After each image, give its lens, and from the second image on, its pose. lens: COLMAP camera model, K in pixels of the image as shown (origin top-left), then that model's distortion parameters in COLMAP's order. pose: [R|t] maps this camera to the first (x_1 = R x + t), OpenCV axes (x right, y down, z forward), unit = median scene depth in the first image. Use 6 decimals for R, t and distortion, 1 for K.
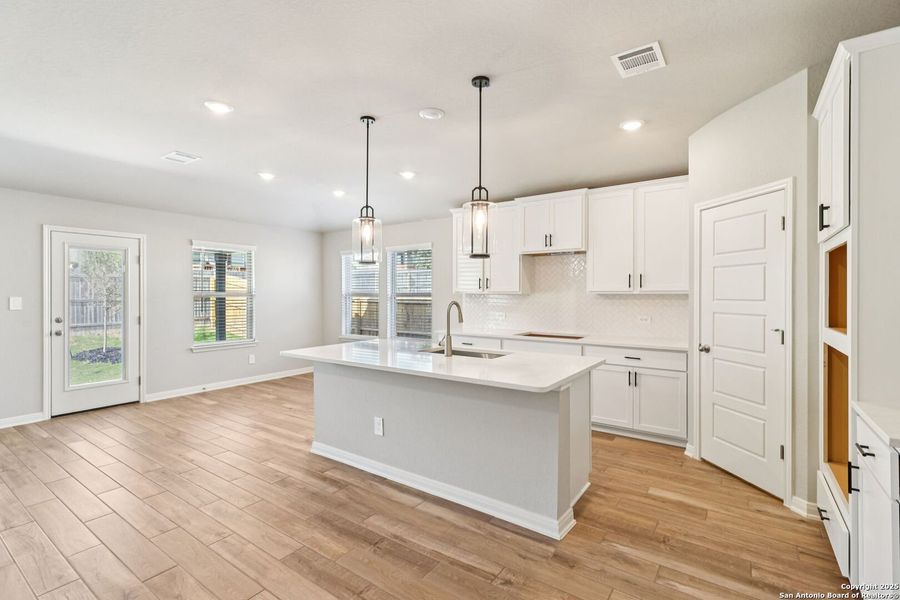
lens RADIAL K [[418.2, 0, 449.4], [0, 418.2, 294.2], [0, 0, 1]] dist [0.008089, -0.000891]
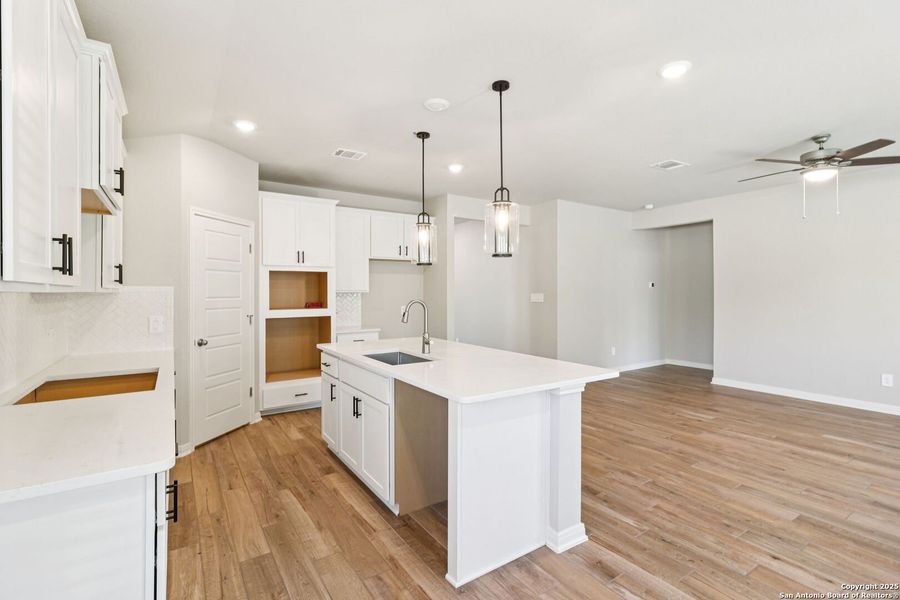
lens RADIAL K [[418.2, 0, 448.2], [0, 418.2, 294.7], [0, 0, 1]] dist [0.008089, -0.000891]
pose [[-0.930906, -0.000228, 0.365258, -0.404591], [0.001540, 0.999988, 0.004551, 0.000462], [-0.365255, 0.004799, -0.930895, 1.839920]]
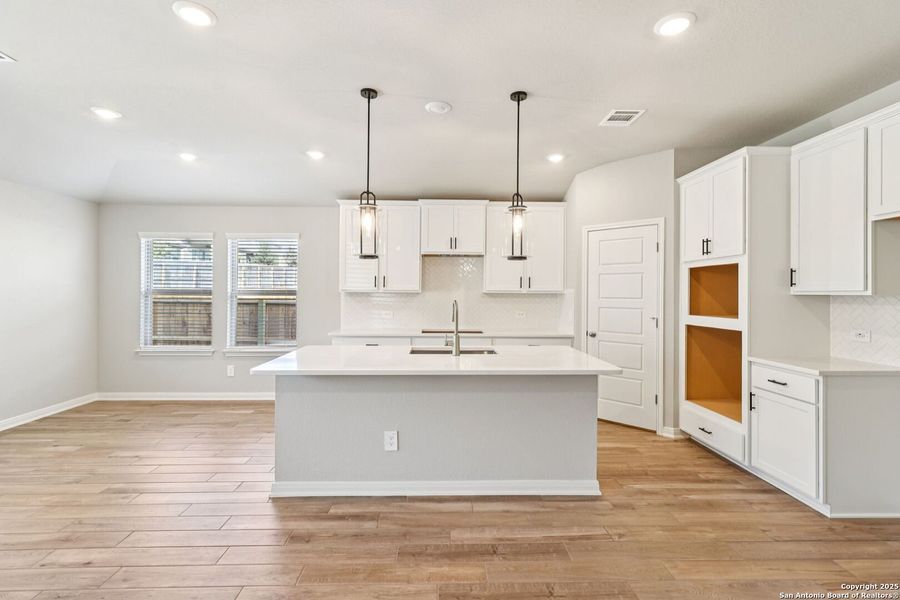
lens RADIAL K [[418.2, 0, 448.6], [0, 418.2, 292.2], [0, 0, 1]] dist [0.008089, -0.000891]
pose [[0.800495, 0.005412, 0.599315, -0.587128], [-0.005612, 0.999983, -0.001533, -0.001049], [-0.599313, -0.002136, 0.800512, 0.203603]]
